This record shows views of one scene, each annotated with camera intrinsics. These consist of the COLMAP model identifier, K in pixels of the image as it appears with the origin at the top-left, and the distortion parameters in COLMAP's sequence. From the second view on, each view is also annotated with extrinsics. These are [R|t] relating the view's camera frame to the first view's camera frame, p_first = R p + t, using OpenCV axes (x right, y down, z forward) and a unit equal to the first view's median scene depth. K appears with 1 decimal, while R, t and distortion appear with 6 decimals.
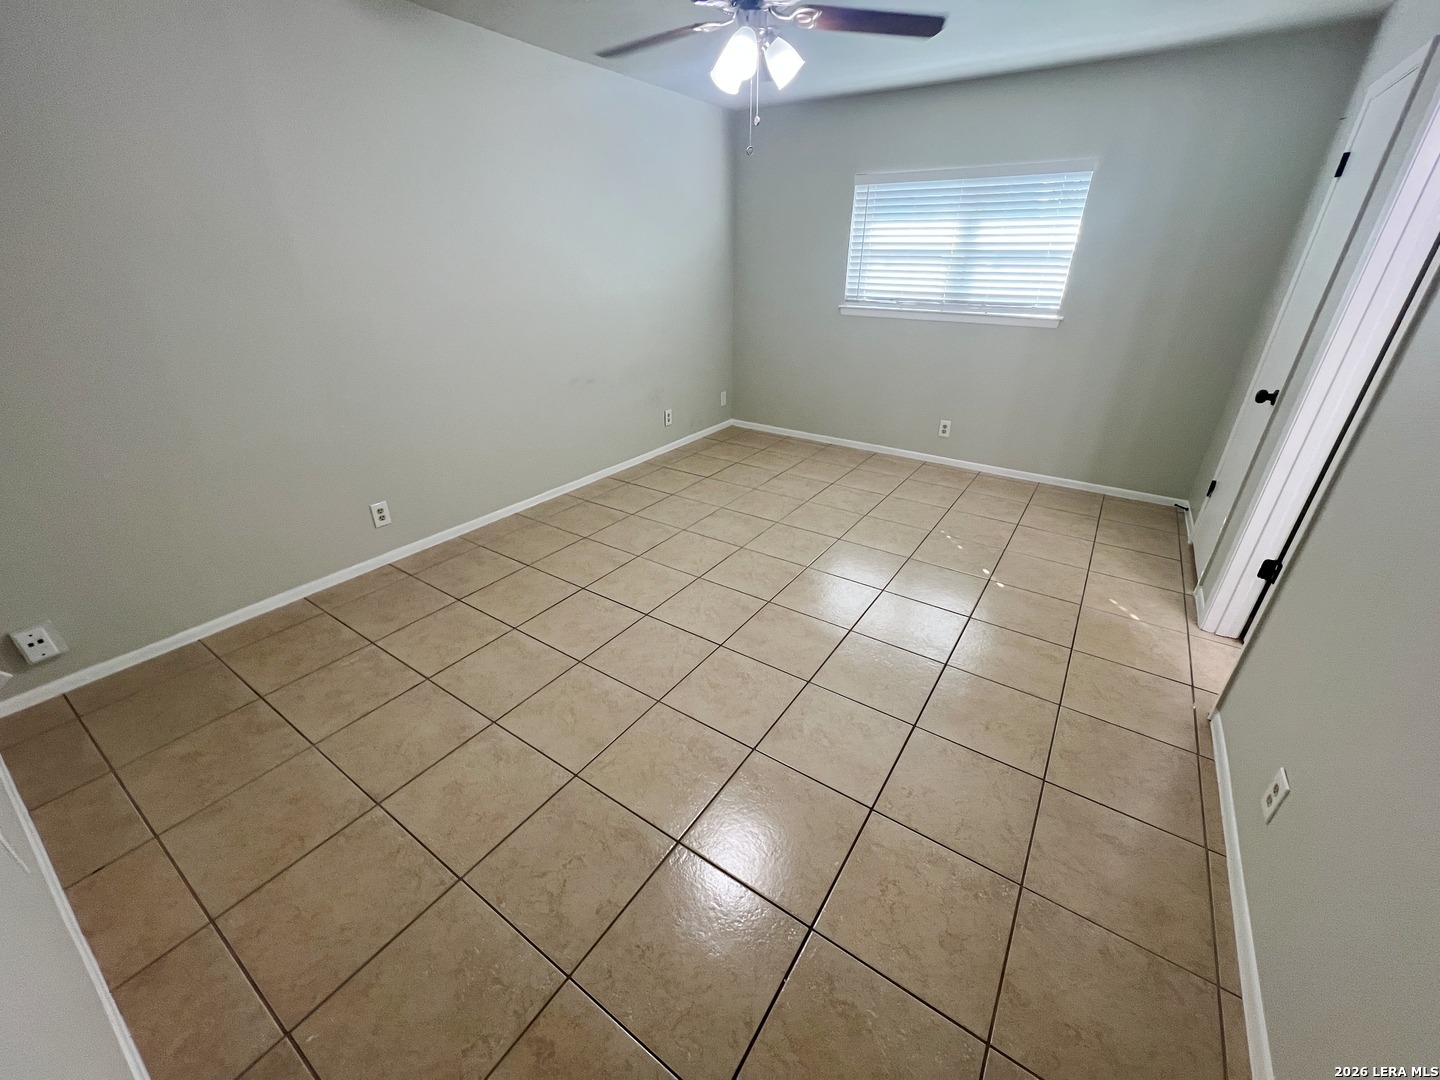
lens RADIAL K [[576.1, 0, 718.5], [0, 576.1, 538.8], [0, 0, 1]] dist [-0.001180, 0.000577]
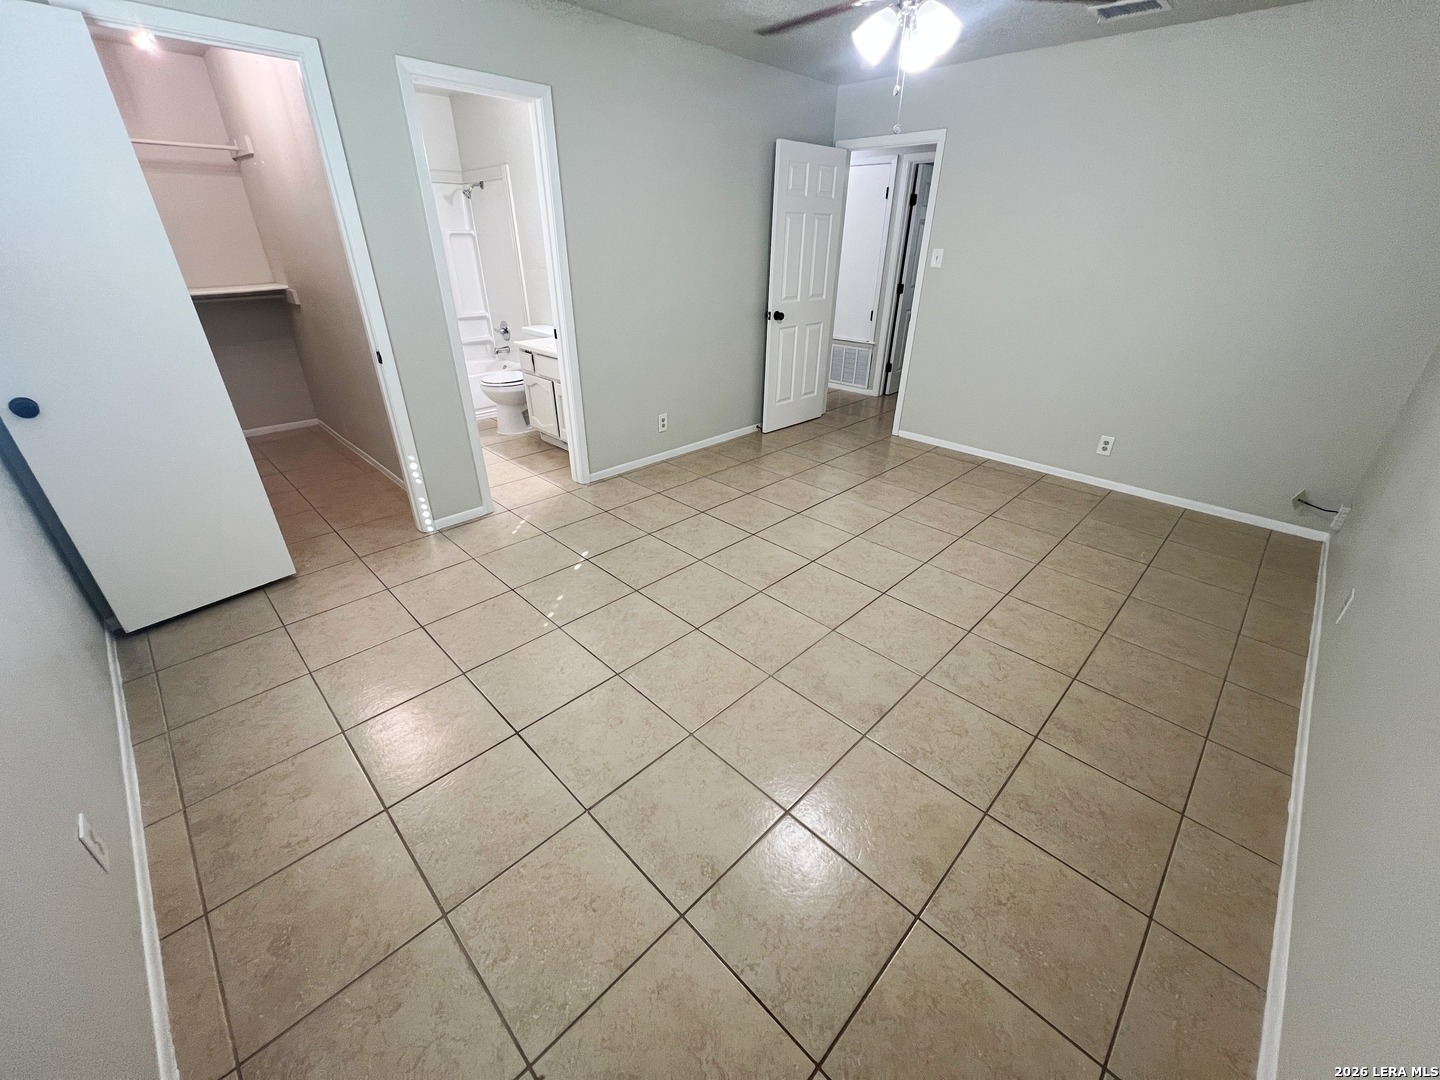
lens RADIAL K [[575.0, 0, 718.5], [0, 575.0, 539.6], [0, 0, 1]] dist [-0.000952, 0.000121]
pose [[-0.982778, -0.101085, 0.154688, 0.093294], [0.066265, 0.588649, 0.805668, -0.748960], [-0.172498, 0.802044, -0.571813, 1.518883]]
